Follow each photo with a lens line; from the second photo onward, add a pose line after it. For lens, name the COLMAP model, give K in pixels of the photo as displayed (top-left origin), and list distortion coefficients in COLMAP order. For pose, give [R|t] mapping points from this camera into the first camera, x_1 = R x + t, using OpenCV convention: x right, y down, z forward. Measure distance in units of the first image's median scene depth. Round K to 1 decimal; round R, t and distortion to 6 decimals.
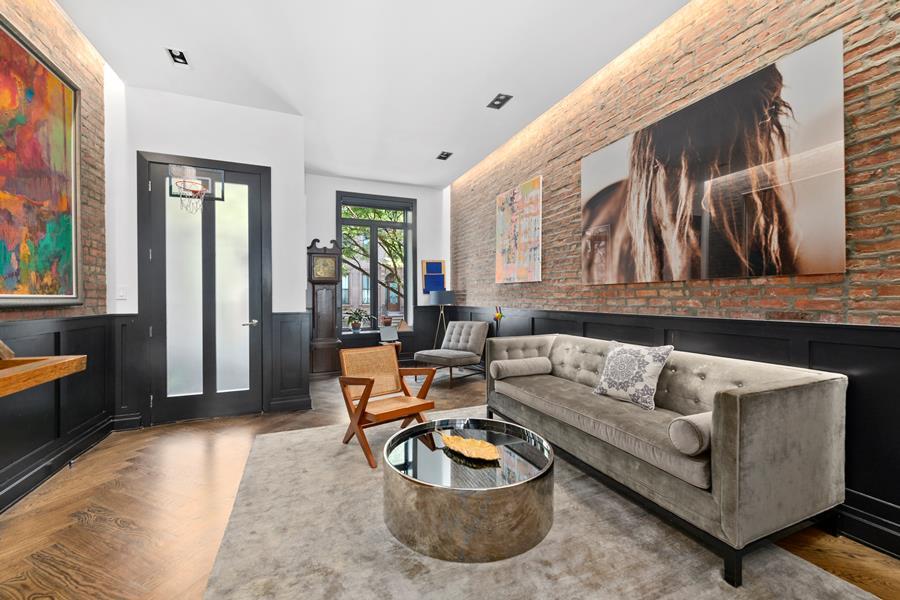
lens RADIAL K [[363.3, 0, 449.7], [0, 363.3, 300.0], [0, 0, 1]] dist [-0.000711, 0.000002]
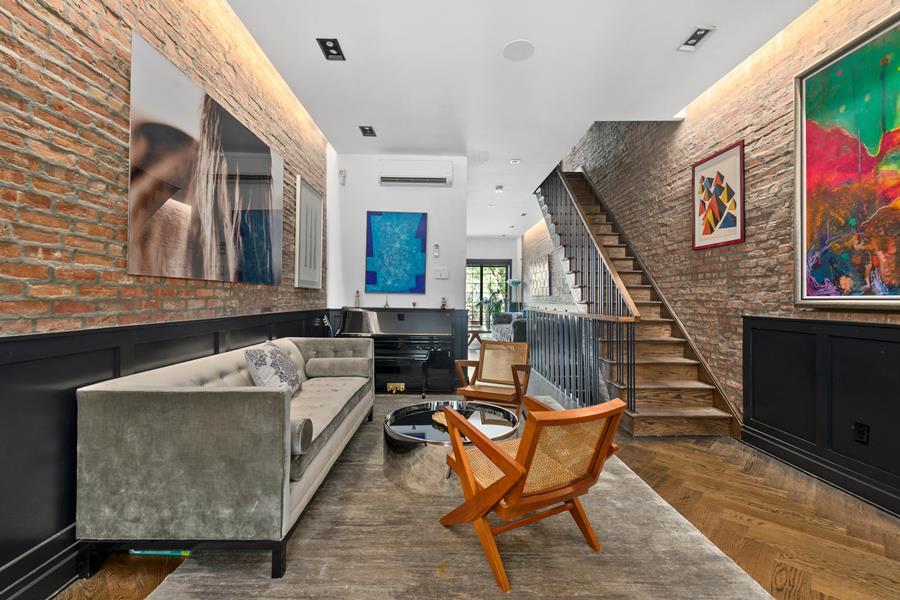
lens RADIAL K [[411.0, 0, 449.3], [0, 411.0, 296.8], [0, 0, 1]] dist [0.000778, 0.000133]
pose [[-0.933642, 0.000672, 0.358206, -0.317144], [0.001251, 0.999998, 0.001385, -0.009844], [-0.358205, 0.001742, -0.933641, 1.648239]]
